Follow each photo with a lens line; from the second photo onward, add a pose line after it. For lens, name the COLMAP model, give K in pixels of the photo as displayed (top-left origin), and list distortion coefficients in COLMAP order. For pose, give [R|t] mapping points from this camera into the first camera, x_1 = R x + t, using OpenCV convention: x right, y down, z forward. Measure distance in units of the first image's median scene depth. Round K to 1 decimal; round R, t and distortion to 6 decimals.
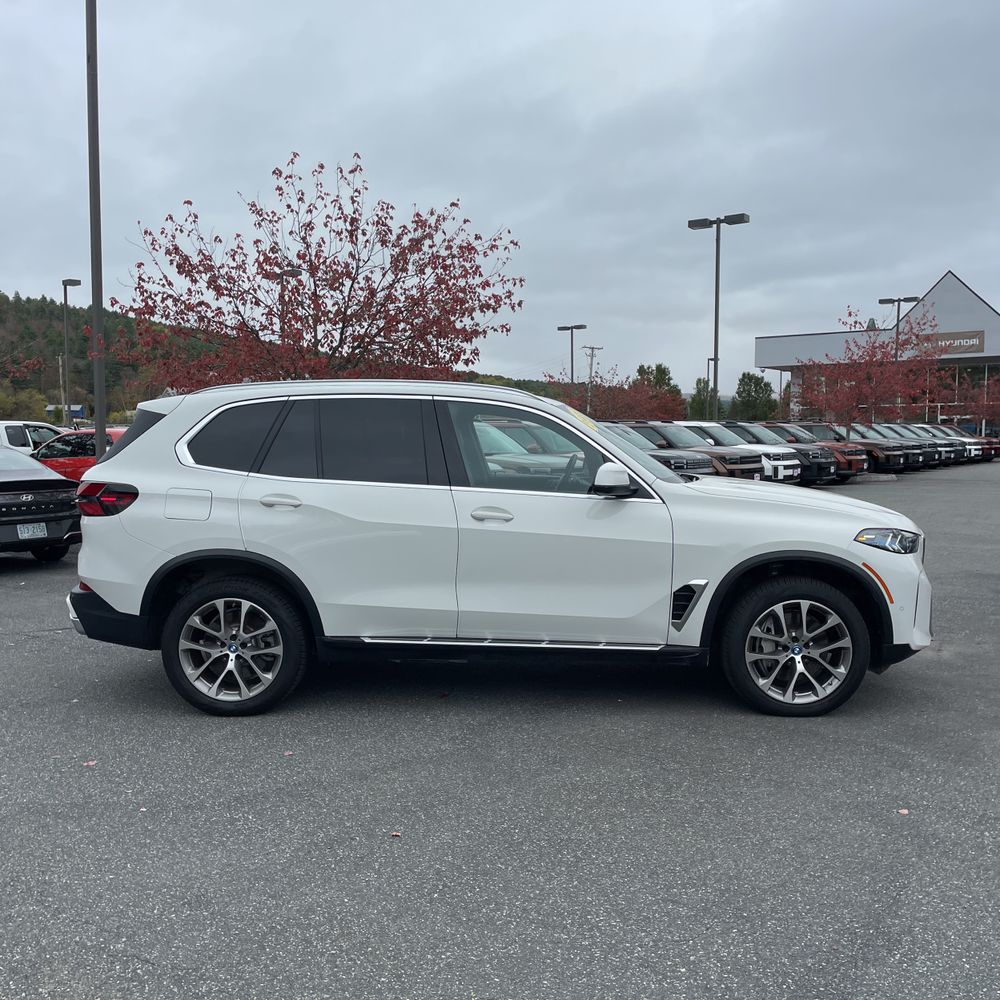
lens RADIAL K [[1029.1, 0, 500.0], [0, 1029.1, 500.0], [0, 0, 1]] dist [0.120184, -0.007532]
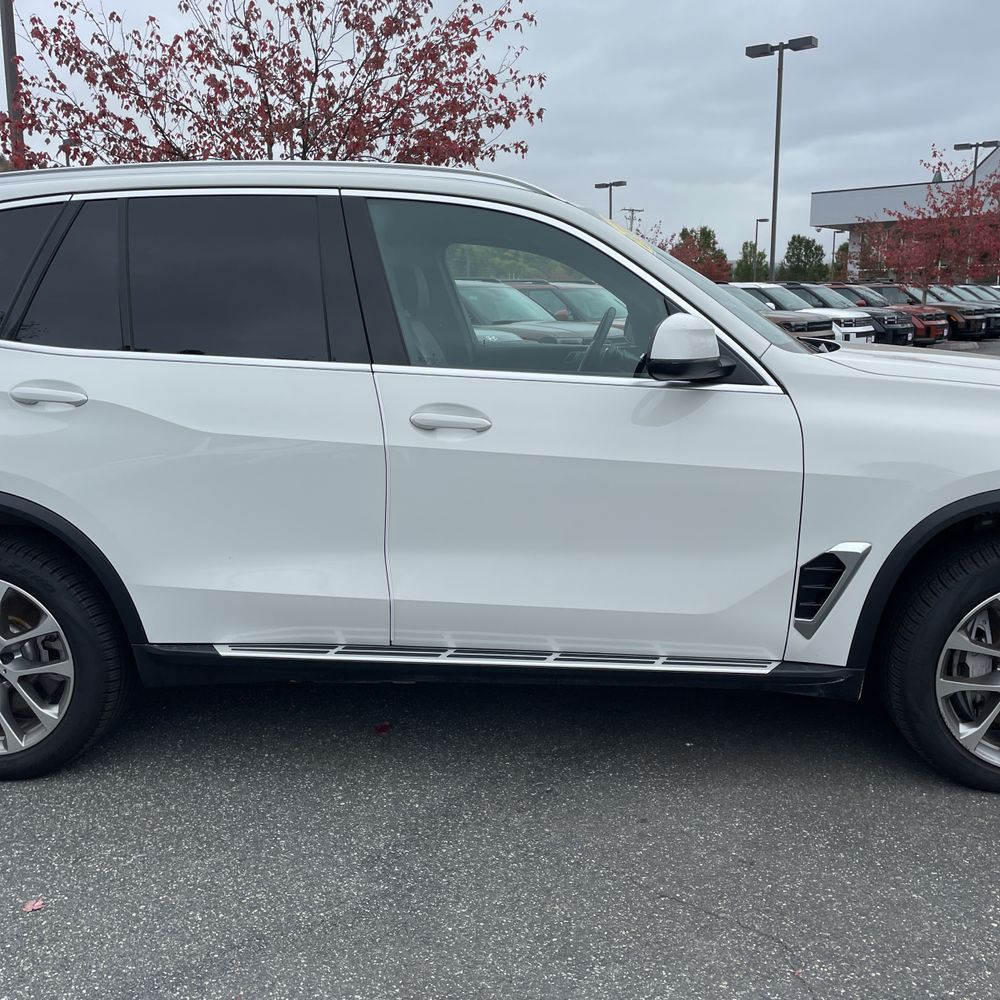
lens RADIAL K [[1012.1, 0, 500.0], [0, 1012.1, 500.0], [0, 0, 1]] dist [0.079513, -0.100805]
pose [[0.999279, -0.003644, -0.037798, 0.017482], [0.008266, 0.992388, 0.122871, -0.003726], [0.037062, -0.123095, 0.991703, 0.234942]]
